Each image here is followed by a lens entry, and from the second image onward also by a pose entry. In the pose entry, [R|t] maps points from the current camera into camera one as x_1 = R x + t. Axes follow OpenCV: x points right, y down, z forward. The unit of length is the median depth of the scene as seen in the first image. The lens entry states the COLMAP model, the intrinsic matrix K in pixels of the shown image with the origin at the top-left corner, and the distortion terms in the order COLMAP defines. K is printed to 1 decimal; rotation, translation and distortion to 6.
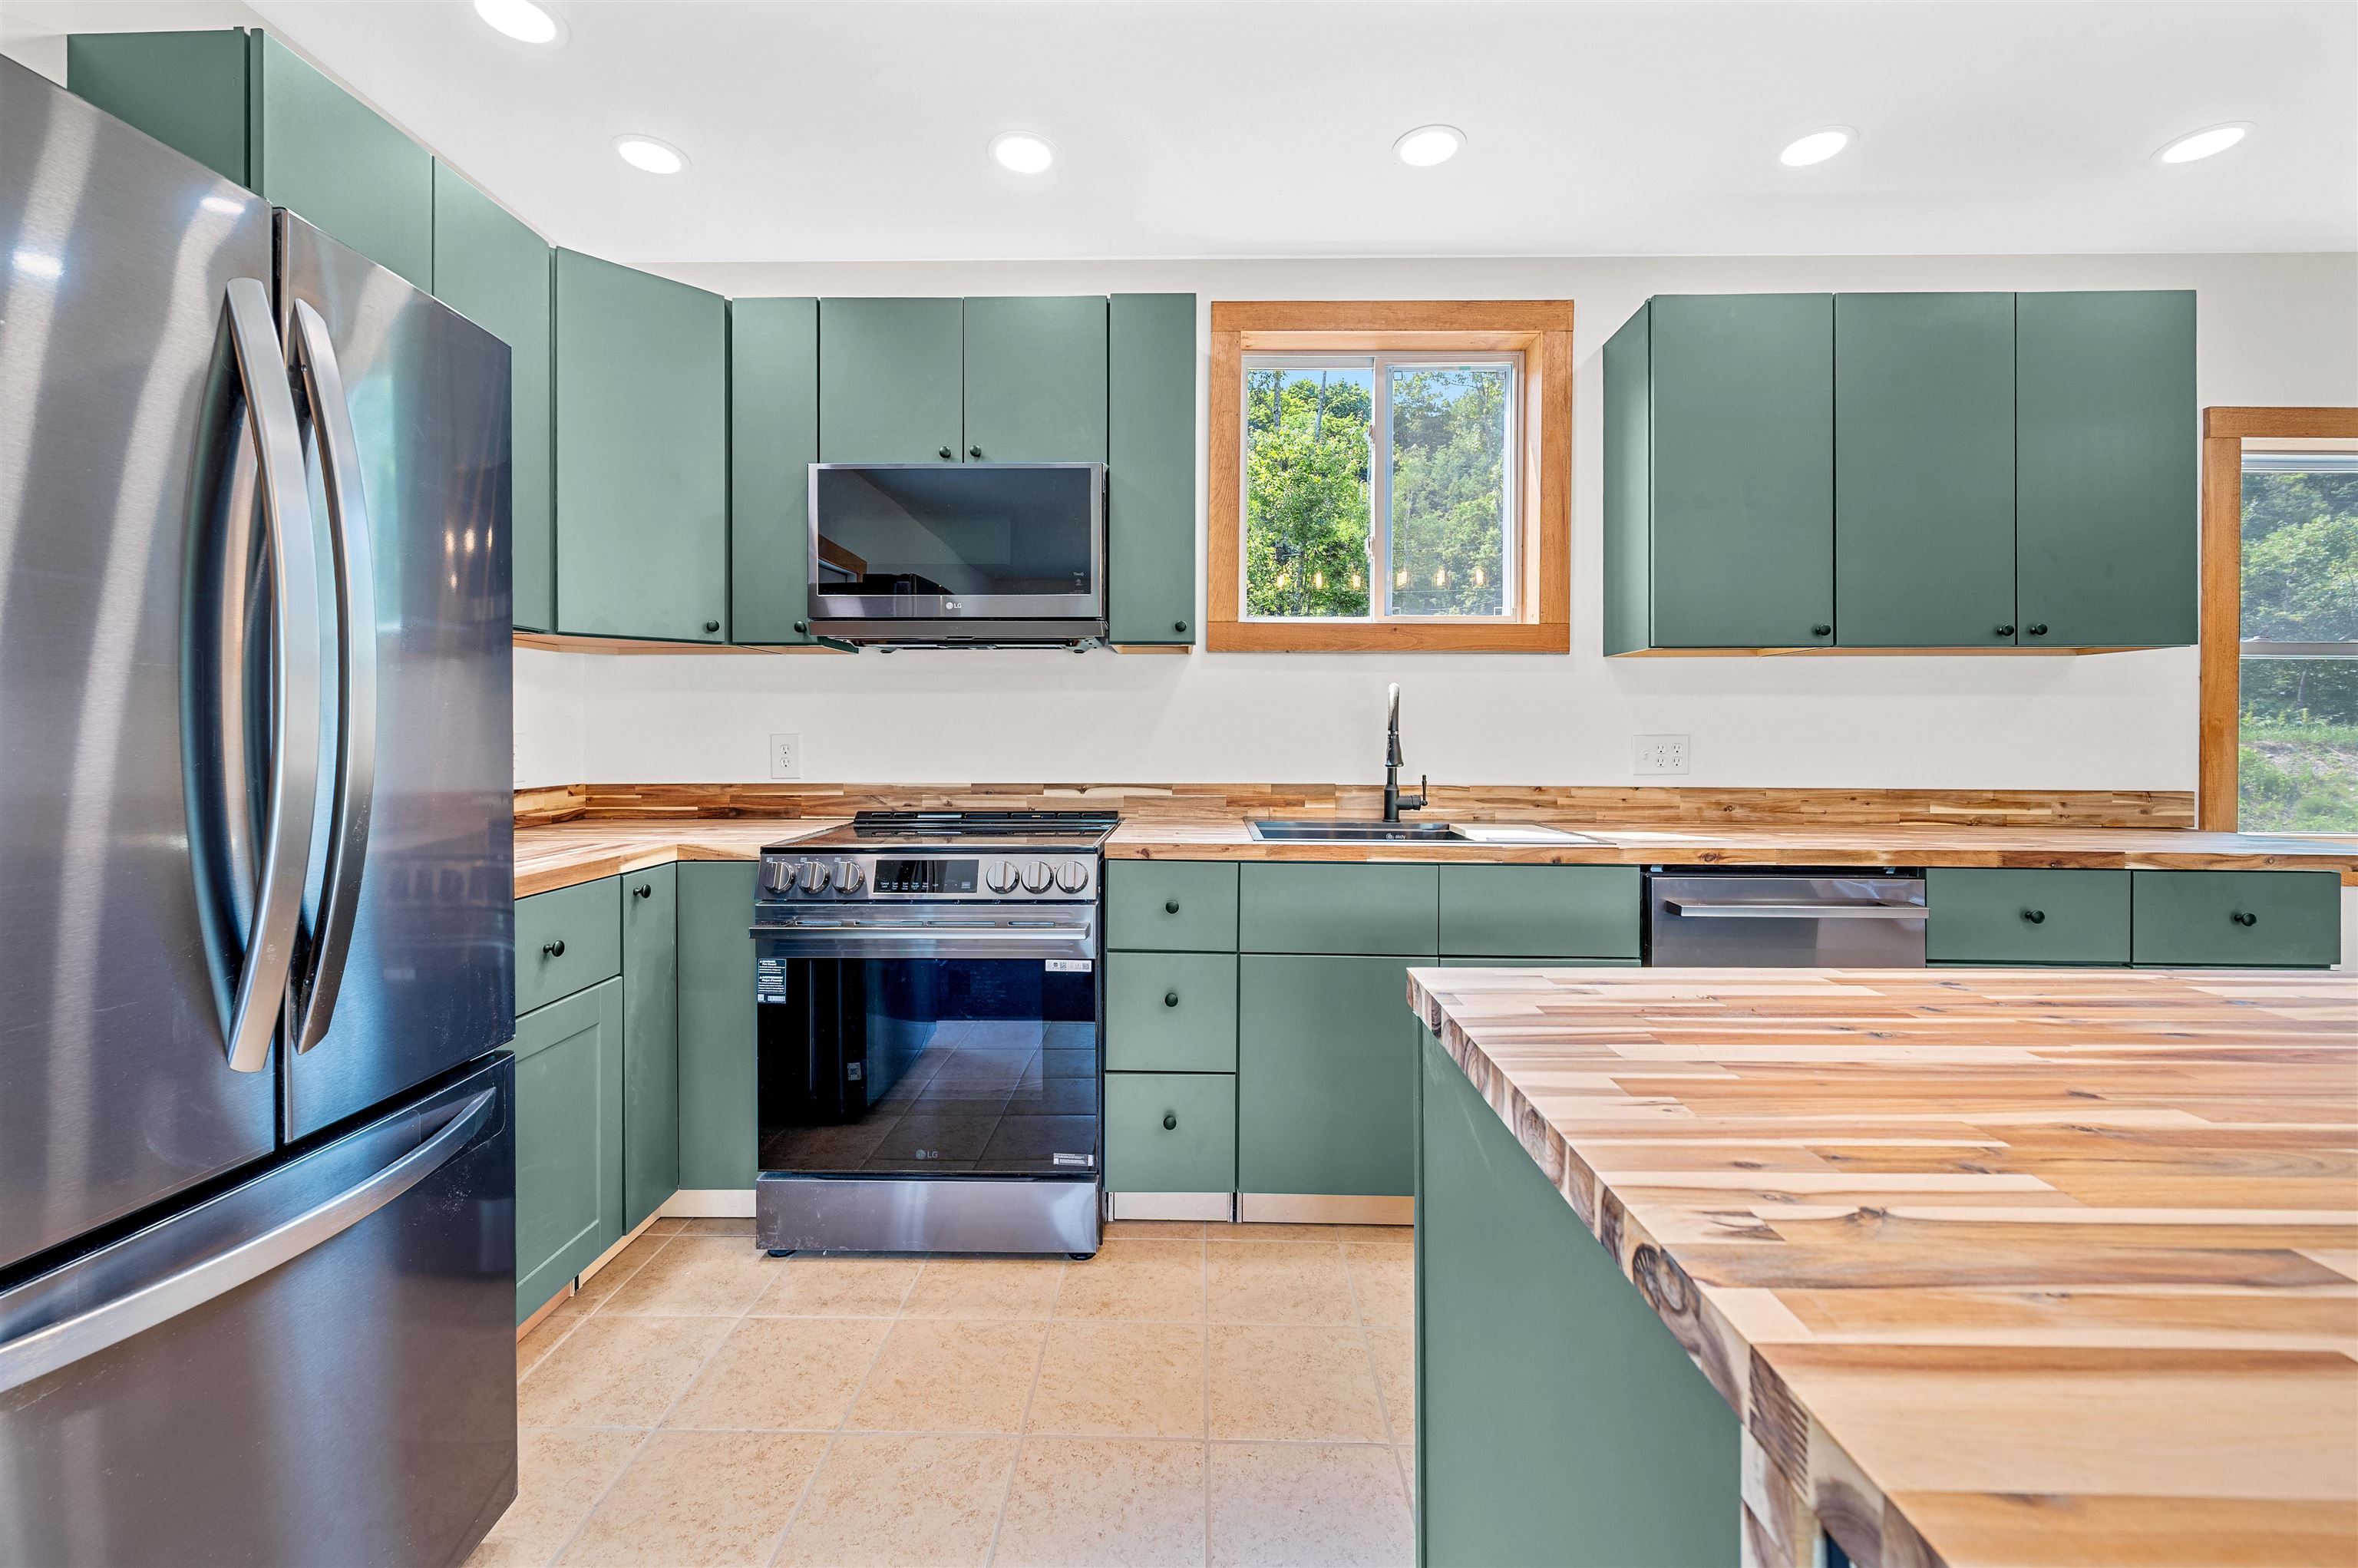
lens RADIAL K [[957.1, 0, 1175.5], [0, 957.1, 721.6], [0, 0, 1]] dist [-0.000581, 0.000280]
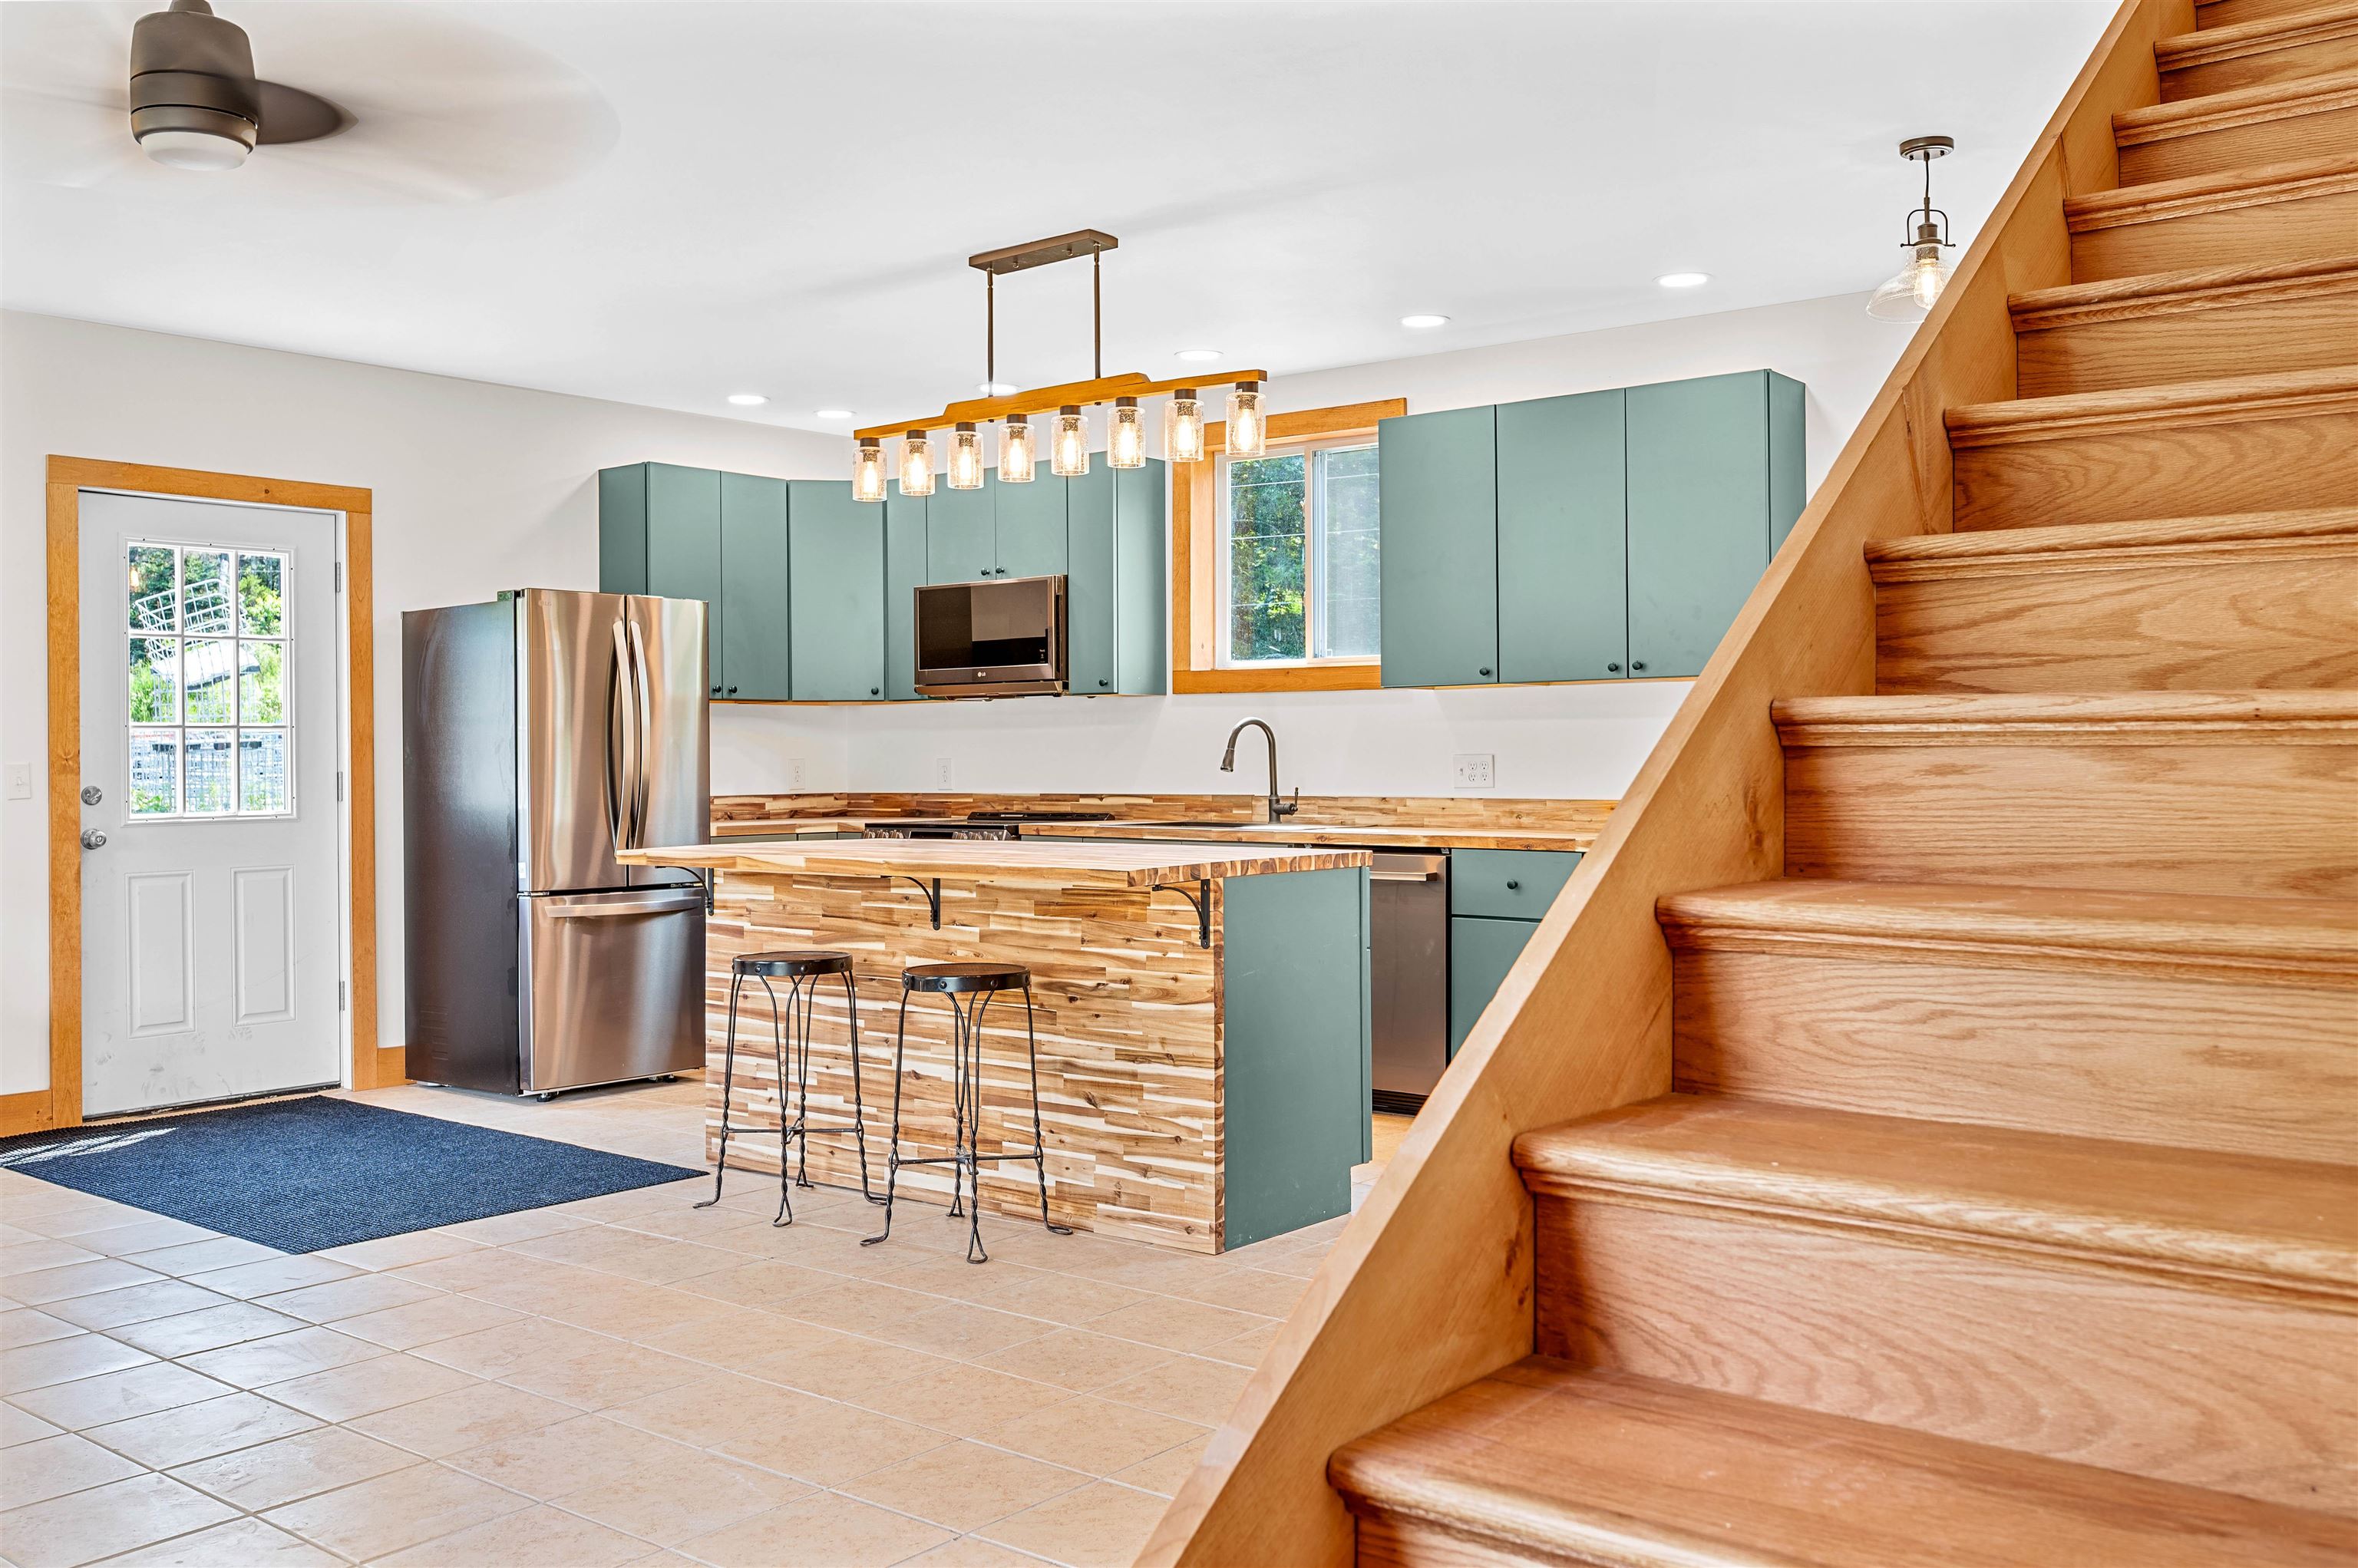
lens RADIAL K [[2065.2, 0, 1195.7], [0, 2065.2, 764.3], [0, 0, 1]] dist [0.003235, 0.005964]
pose [[0.794799, -0.005291, -0.606849, 1.800596], [0.014289, 0.999848, 0.009997, -0.004328], [0.606704, -0.016617, 0.794754, -1.251670]]
